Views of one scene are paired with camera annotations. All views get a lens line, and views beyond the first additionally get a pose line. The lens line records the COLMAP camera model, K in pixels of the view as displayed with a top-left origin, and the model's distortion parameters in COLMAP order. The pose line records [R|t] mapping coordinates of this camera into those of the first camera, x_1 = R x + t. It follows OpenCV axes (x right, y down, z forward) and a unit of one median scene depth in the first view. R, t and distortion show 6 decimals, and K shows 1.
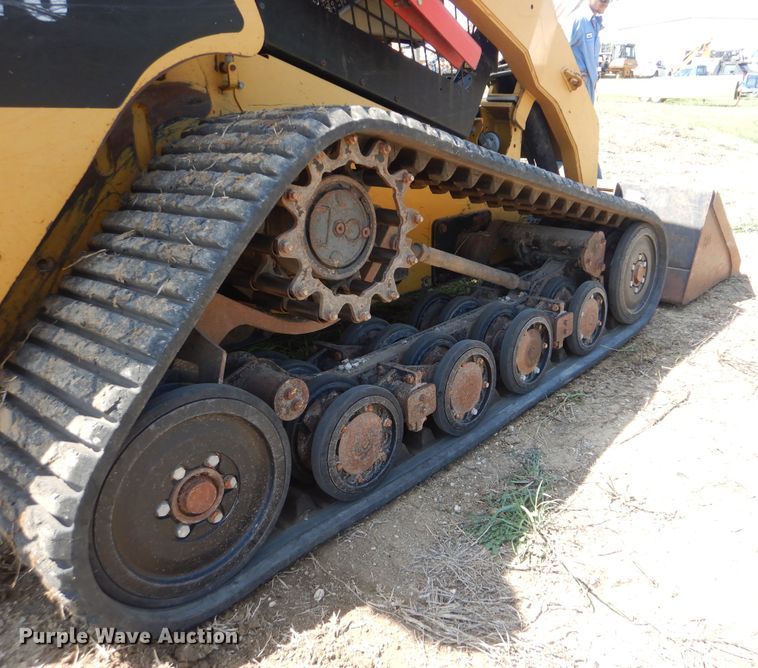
lens RADIAL K [[657.2, 0, 449.6], [0, 657.2, 333.8], [0, 0, 1]] dist [0.008793, 0.007366]
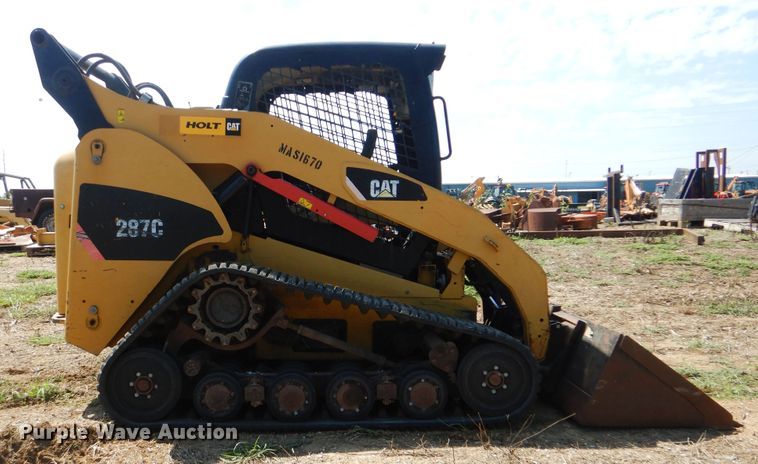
lens RADIAL K [[657.4, 0, 328.6], [0, 657.4, 259.6], [0, 0, 1]] dist [0.023974, 0.000769]
pose [[0.619996, 0.047597, -0.783160, 2.258724], [-0.264990, 0.952210, -0.151911, -0.060326], [0.738502, 0.301714, 0.602979, -0.328806]]
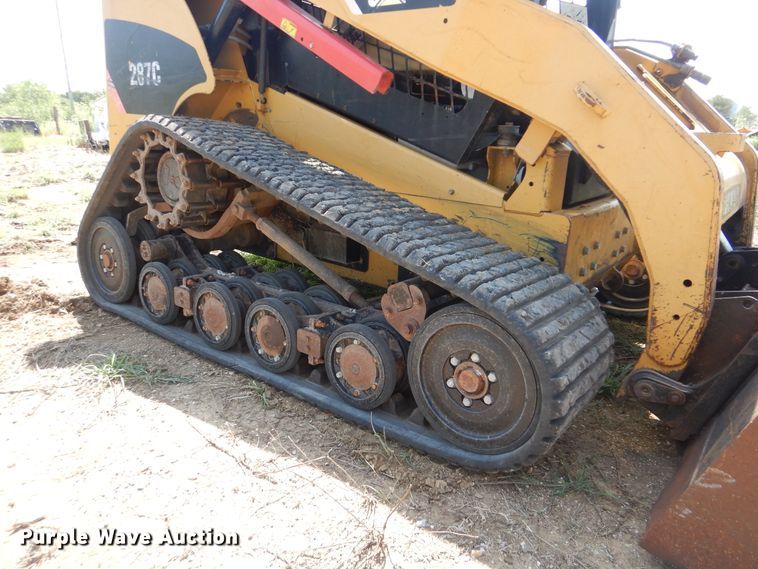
lens RADIAL K [[541.5, 0, 376.2], [0, 541.5, 279.4], [0, 0, 1]] dist [0.030771, -0.004544]
pose [[0.007039, 0.263602, -0.964606, 1.556159], [-0.382960, 0.891798, 0.240911, -0.551139], [0.923738, 0.367710, 0.107226, 1.618076]]
